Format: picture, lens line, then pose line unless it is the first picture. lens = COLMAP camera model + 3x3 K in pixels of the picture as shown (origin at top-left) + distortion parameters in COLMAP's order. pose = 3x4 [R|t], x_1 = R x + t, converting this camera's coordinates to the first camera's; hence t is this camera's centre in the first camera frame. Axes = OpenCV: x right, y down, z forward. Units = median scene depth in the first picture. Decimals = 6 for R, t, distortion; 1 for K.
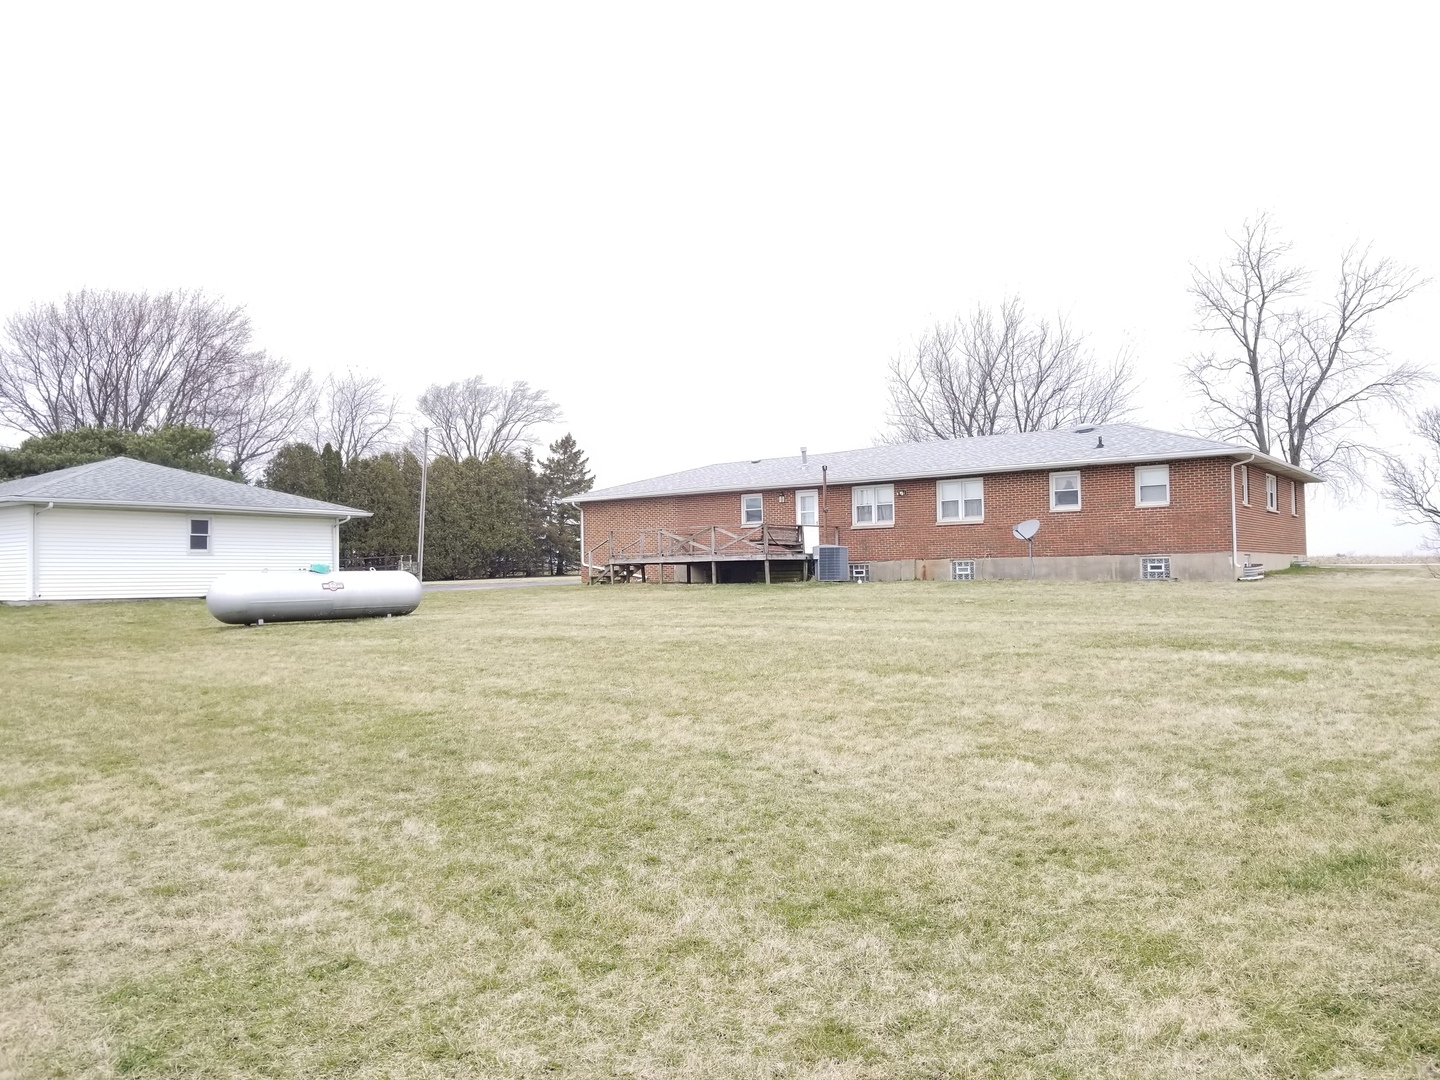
lens RADIAL K [[1113.6, 0, 720.0], [0, 1113.6, 540.0], [0, 0, 1]] dist [0.109777, -0.225580]
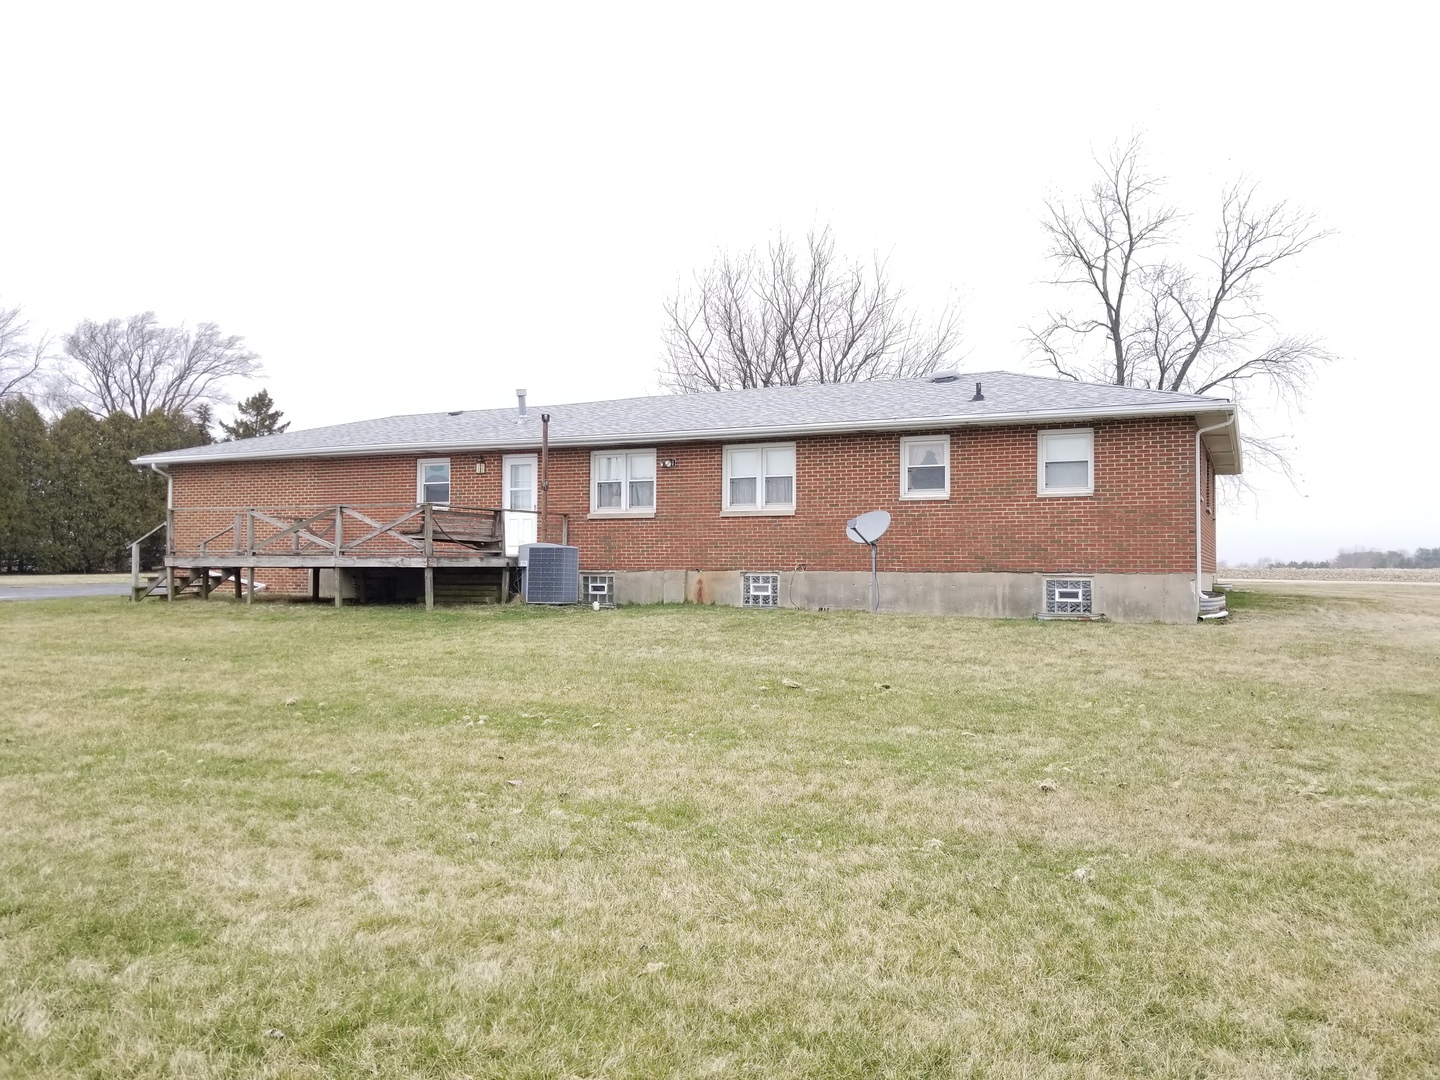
lens RADIAL K [[1132.8, 0, 744.1], [0, 1132.8, 516.3], [0, 0, 1]] dist [0.070930, -0.101722]
pose [[0.976602, 0.030906, 0.212824, 0.067730], [-0.027592, 0.999448, -0.018523, -0.001728], [-0.213279, 0.012218, 0.976915, 0.358757]]
